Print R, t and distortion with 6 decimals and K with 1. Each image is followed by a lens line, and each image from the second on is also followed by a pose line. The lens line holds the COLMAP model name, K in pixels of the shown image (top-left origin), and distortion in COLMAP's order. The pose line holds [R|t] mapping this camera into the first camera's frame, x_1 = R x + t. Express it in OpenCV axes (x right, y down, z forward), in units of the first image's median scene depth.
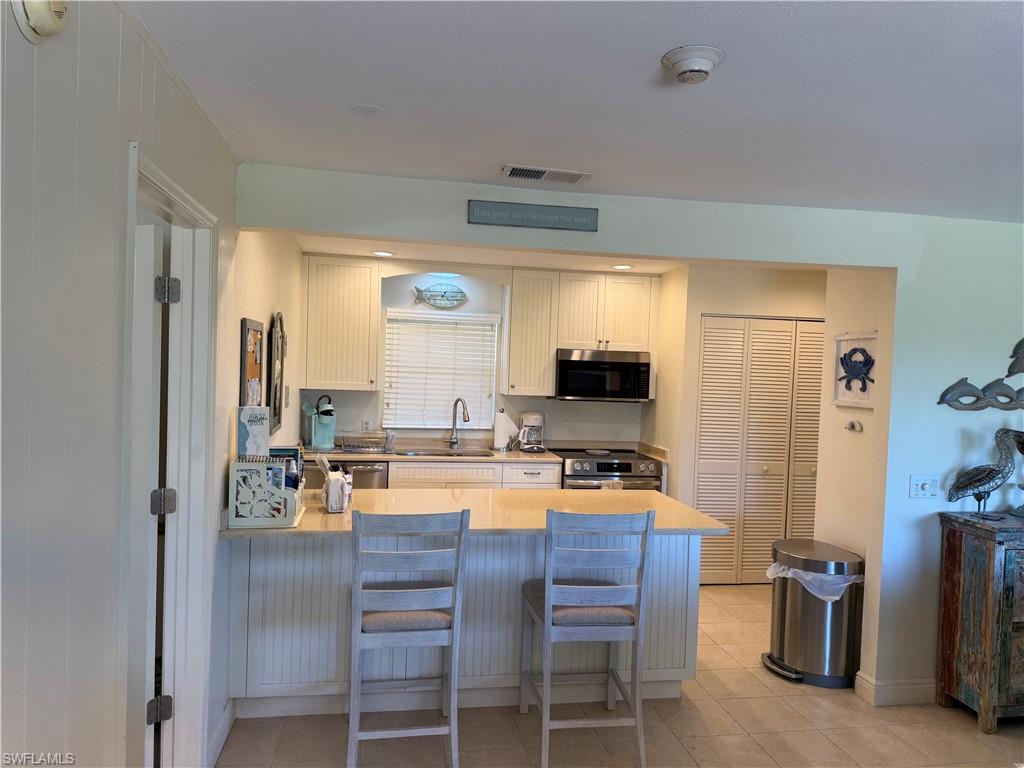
lens RADIAL K [[713.6, 0, 507.5], [0, 713.6, 391.2], [0, 0, 1]] dist [0.088595, -0.160134]
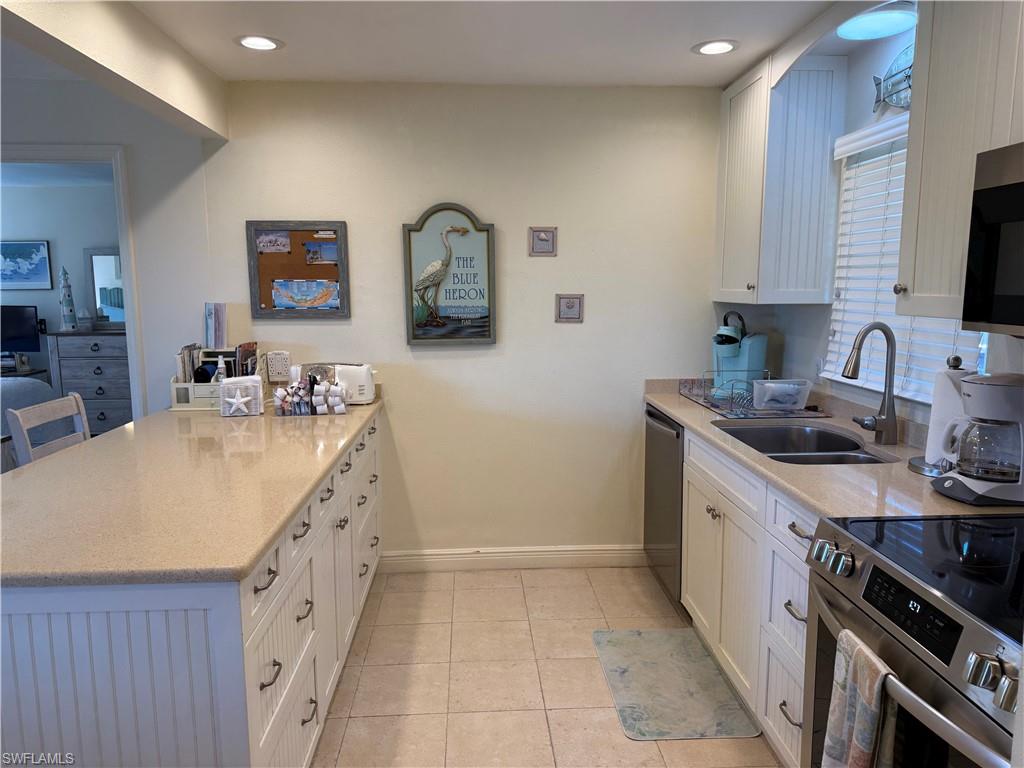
lens RADIAL K [[713.6, 0, 507.5], [0, 713.6, 391.2], [0, 0, 1]] dist [0.088595, -0.160134]
pose [[-0.117570, 0.108048, -0.987169, 0.388099], [-0.032608, 0.993107, 0.112582, 0.009854], [0.992529, 0.045426, -0.113236, 0.859793]]
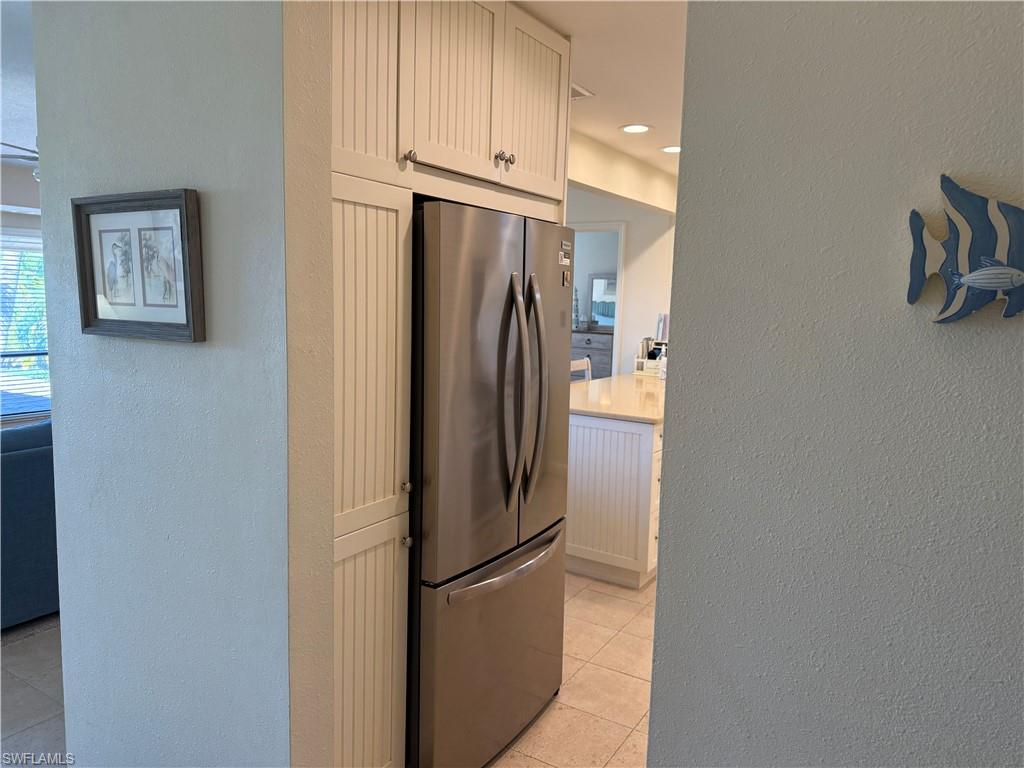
lens RADIAL K [[713.6, 0, 507.5], [0, 713.6, 391.2], [0, 0, 1]] dist [0.088595, -0.160134]
pose [[-0.665798, 0.041269, -0.744990, 0.704752], [-0.078500, 0.989053, 0.124944, 0.011813], [0.741991, 0.141669, -0.655270, 1.050661]]
